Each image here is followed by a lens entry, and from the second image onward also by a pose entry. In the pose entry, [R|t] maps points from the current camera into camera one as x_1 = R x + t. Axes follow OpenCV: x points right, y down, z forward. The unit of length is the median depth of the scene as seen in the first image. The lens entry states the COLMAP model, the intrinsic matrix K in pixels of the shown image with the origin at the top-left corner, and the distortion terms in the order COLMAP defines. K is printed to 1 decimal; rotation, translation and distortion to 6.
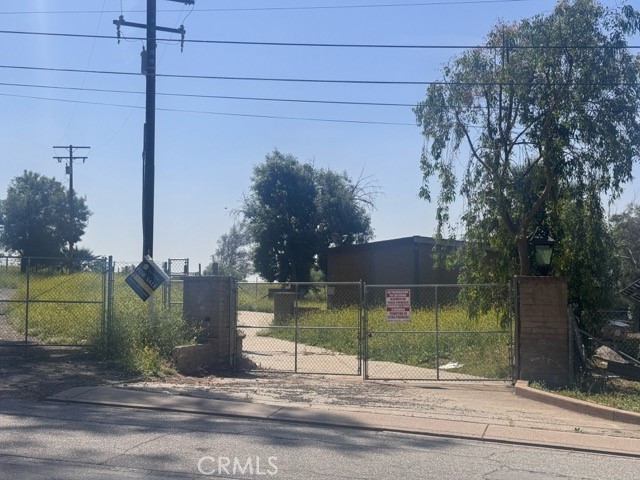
lens RADIAL K [[892.5, 0, 320.0], [0, 892.5, 240.0], [0, 0, 1]] dist [0.155708, -0.140655]
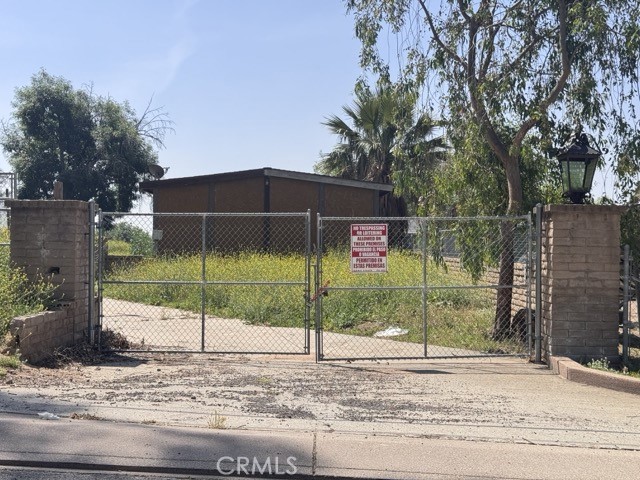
lens RADIAL K [[892.5, 0, 320.0], [0, 892.5, 240.0], [0, 0, 1]] dist [0.155708, -0.140655]
pose [[0.961587, 0.003710, 0.274477, -0.120093], [-0.018768, 0.998457, 0.052253, 0.030940], [-0.273860, -0.055397, 0.960173, 0.349176]]
